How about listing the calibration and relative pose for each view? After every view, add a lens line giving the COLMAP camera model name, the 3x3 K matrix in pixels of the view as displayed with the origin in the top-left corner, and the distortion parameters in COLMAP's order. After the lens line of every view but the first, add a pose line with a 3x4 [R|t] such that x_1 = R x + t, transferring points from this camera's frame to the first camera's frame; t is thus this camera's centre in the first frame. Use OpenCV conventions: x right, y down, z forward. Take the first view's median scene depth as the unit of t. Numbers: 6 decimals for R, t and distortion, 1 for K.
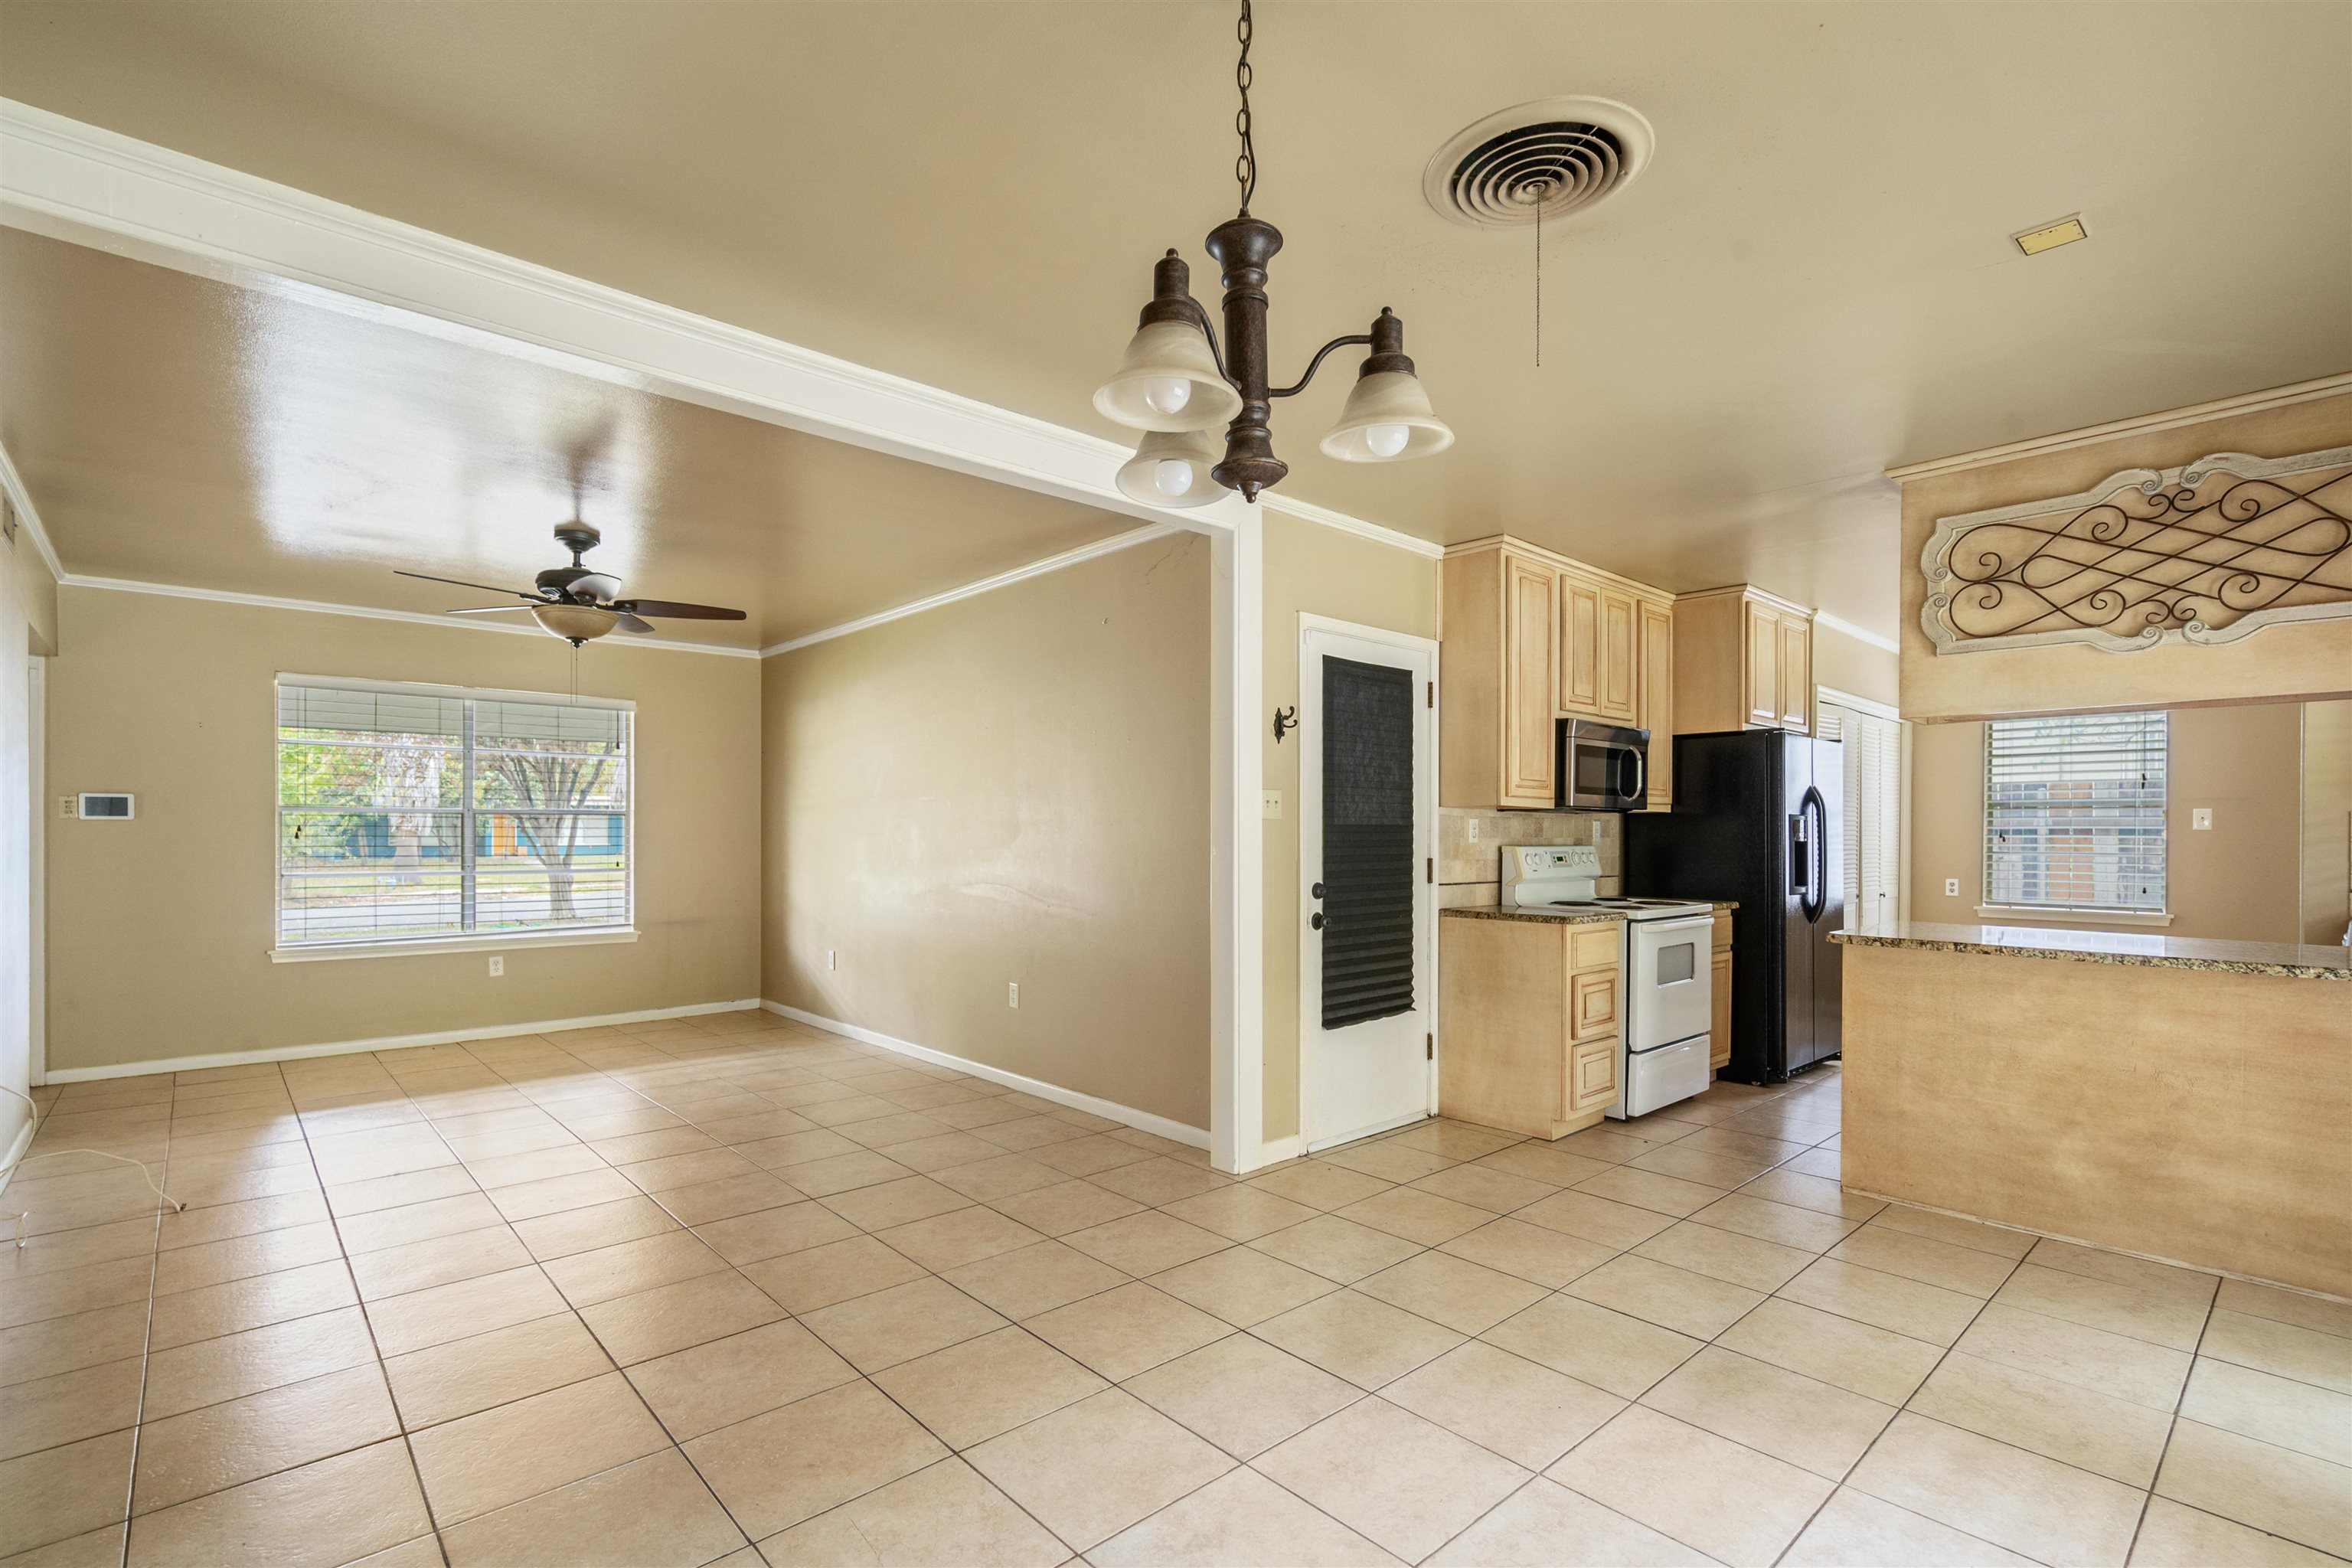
lens RADIAL K [[1071.7, 0, 1173.5], [0, 1071.7, 839.9], [0, 0, 1]] dist [-0.009896, 0.002430]
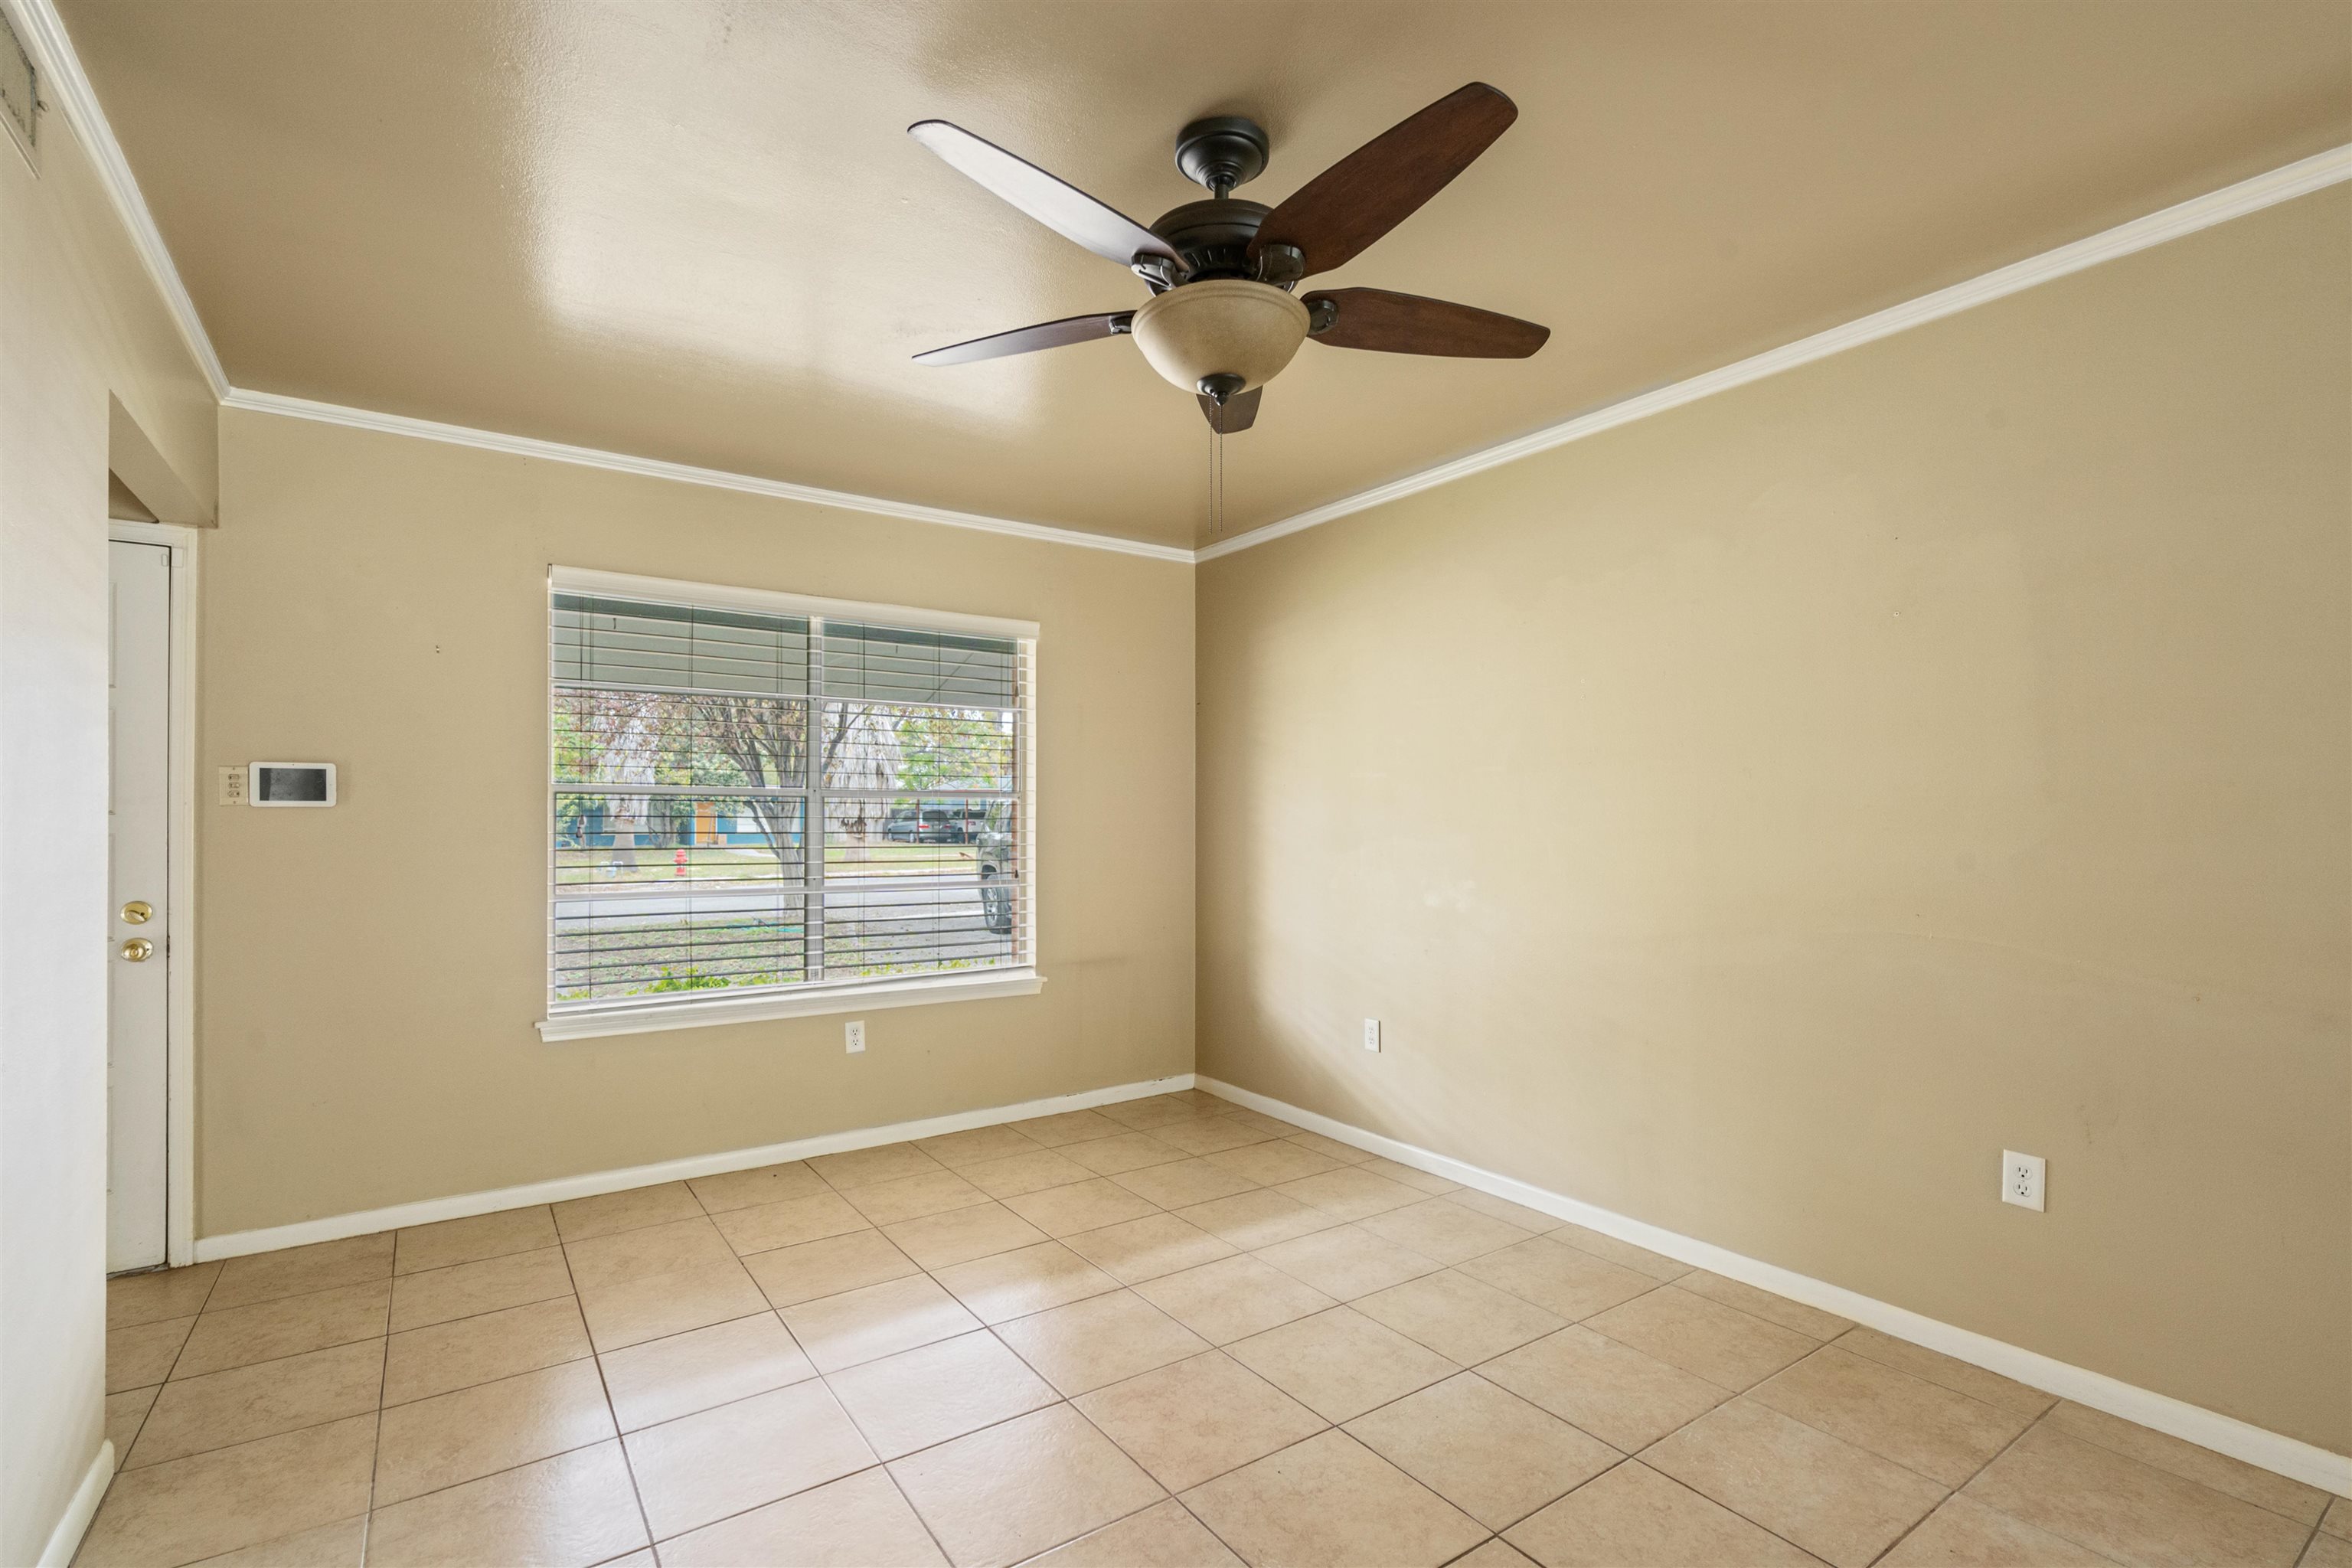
lens RADIAL K [[1071.7, 0, 1169.3], [0, 1071.7, 817.6], [0, 0, 1]] dist [-0.009896, 0.002430]
pose [[0.990544, -0.001829, -0.137184, -0.568257], [0.000894, 0.999976, -0.006877, -0.011268], [0.137193, 0.006690, 0.990522, 0.620916]]
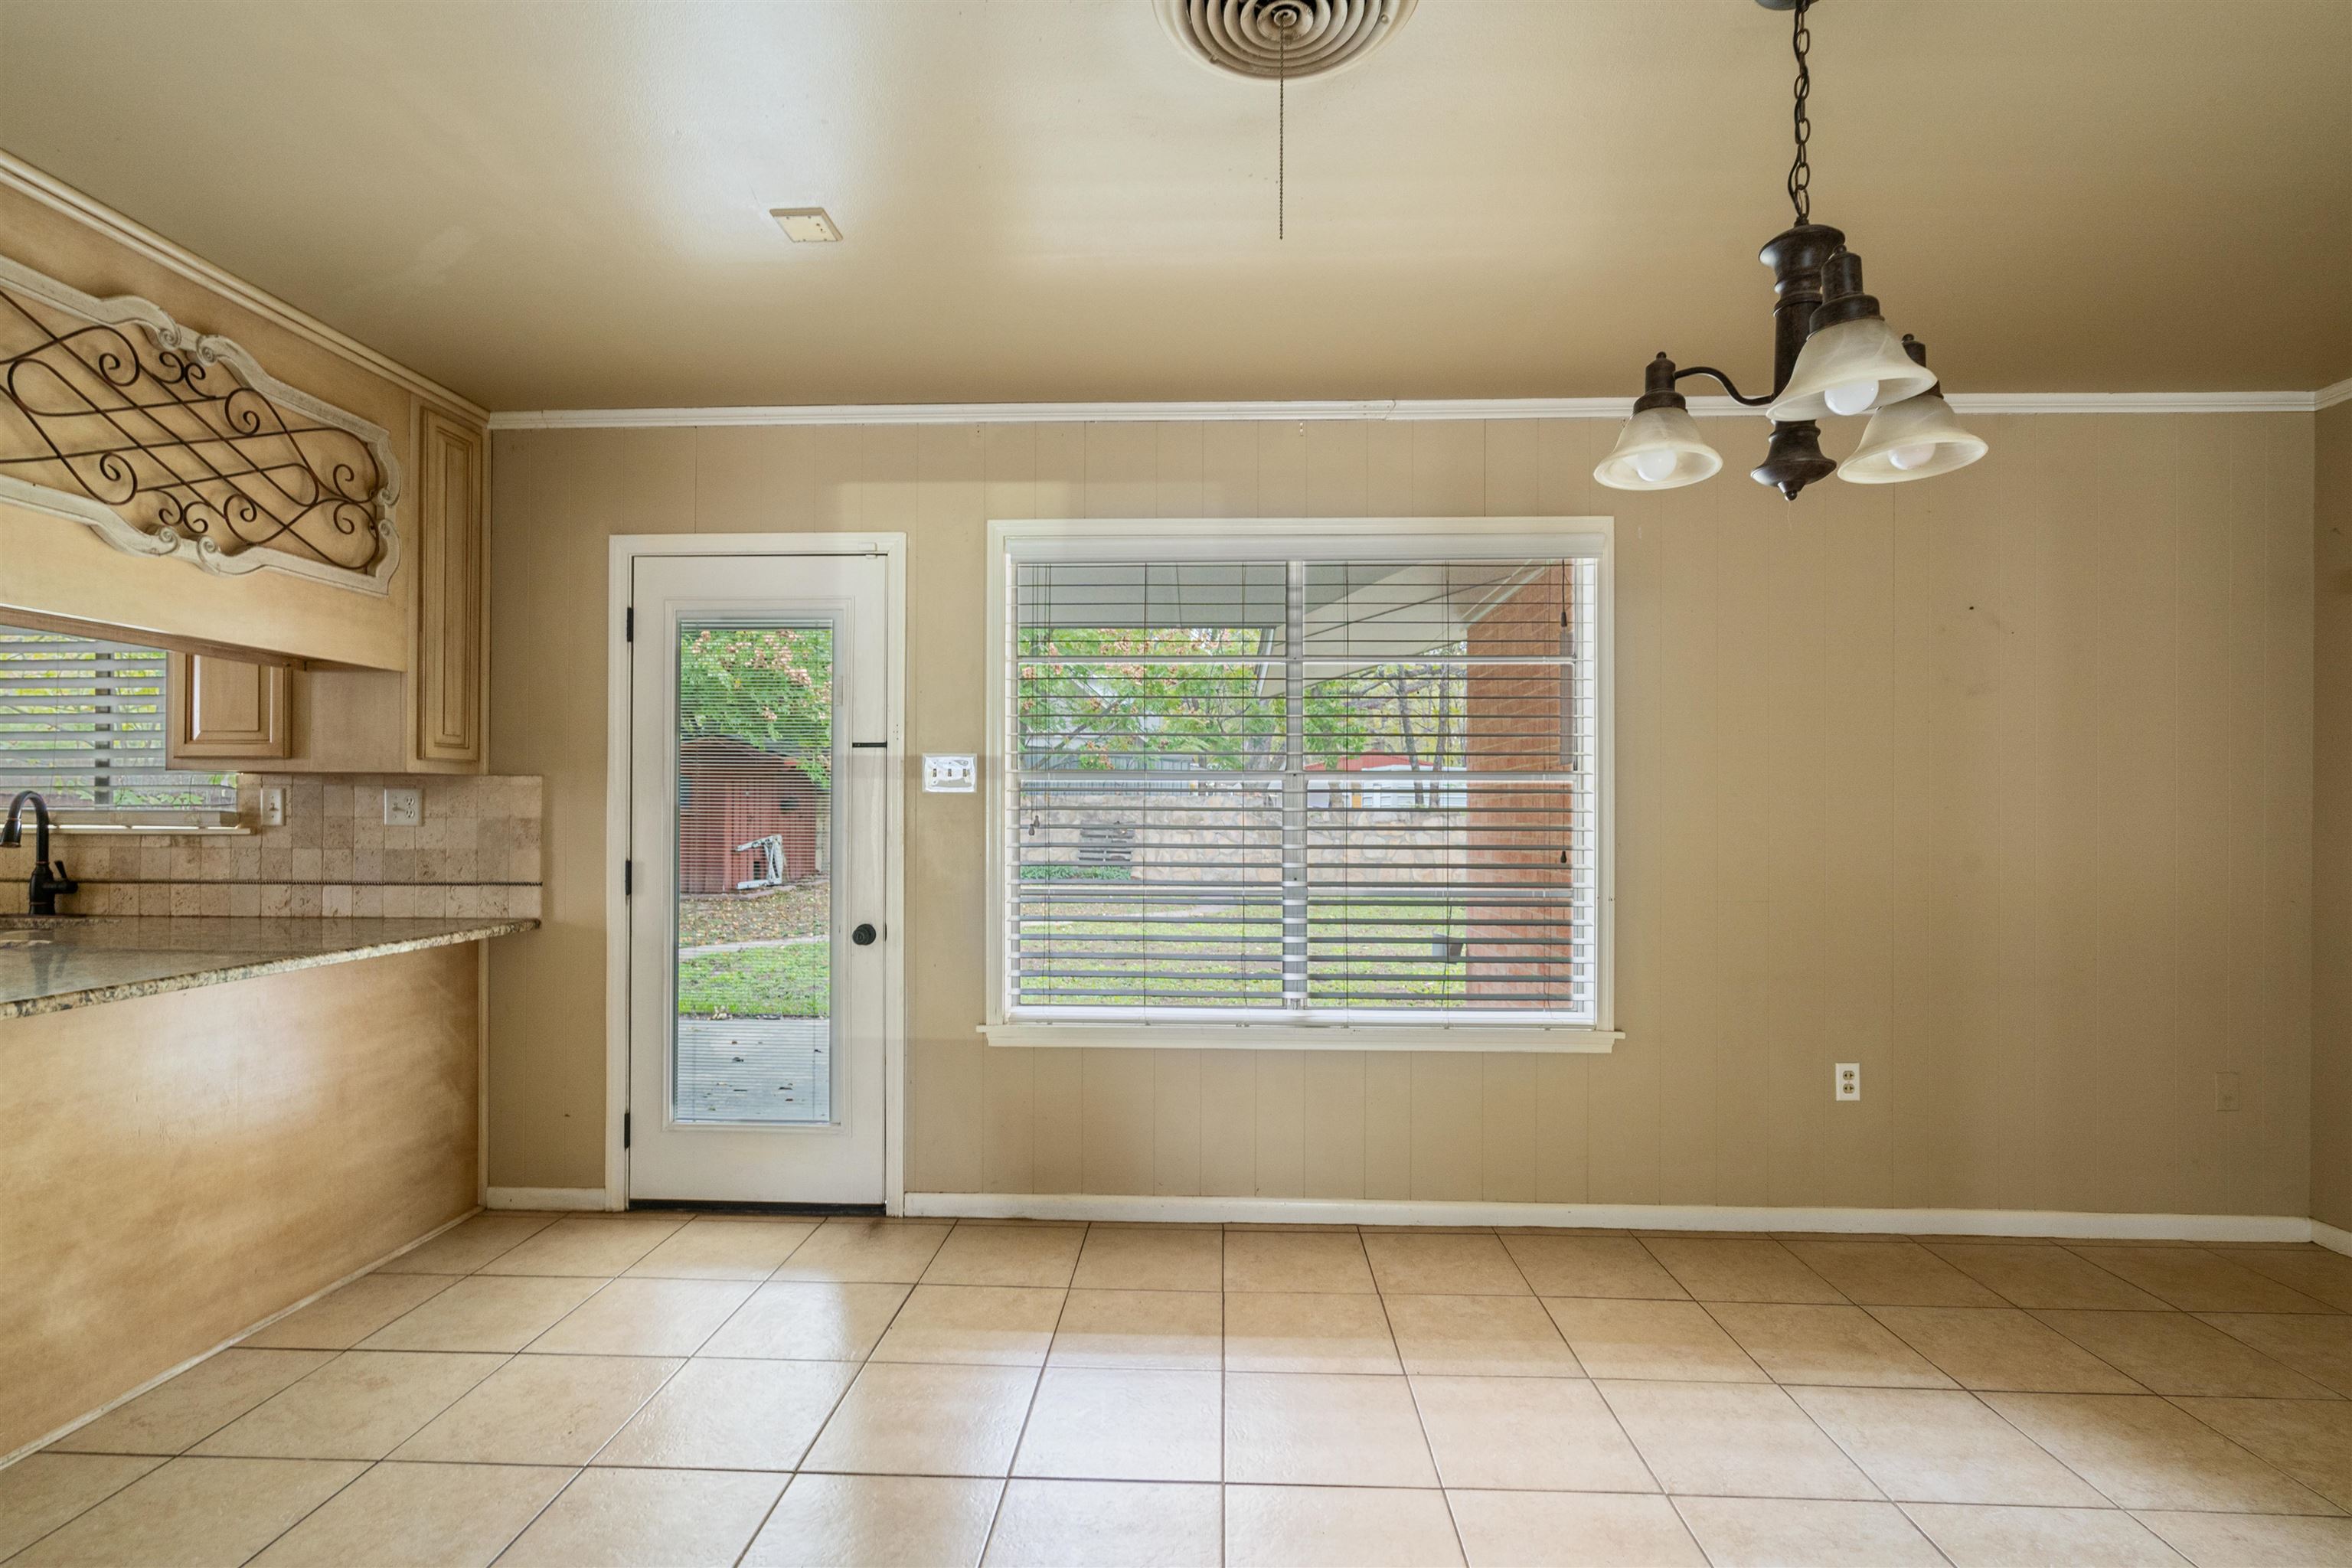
lens RADIAL K [[1071.7, 0, 1186.1], [0, 1071.7, 812.2], [0, 0, 1]] dist [-0.009896, 0.002430]
pose [[-0.718090, -0.008999, 0.695892, -0.080401], [-0.001281, 0.999932, 0.011608, -0.008883], [-0.695949, 0.007444, -0.718053, 0.771968]]
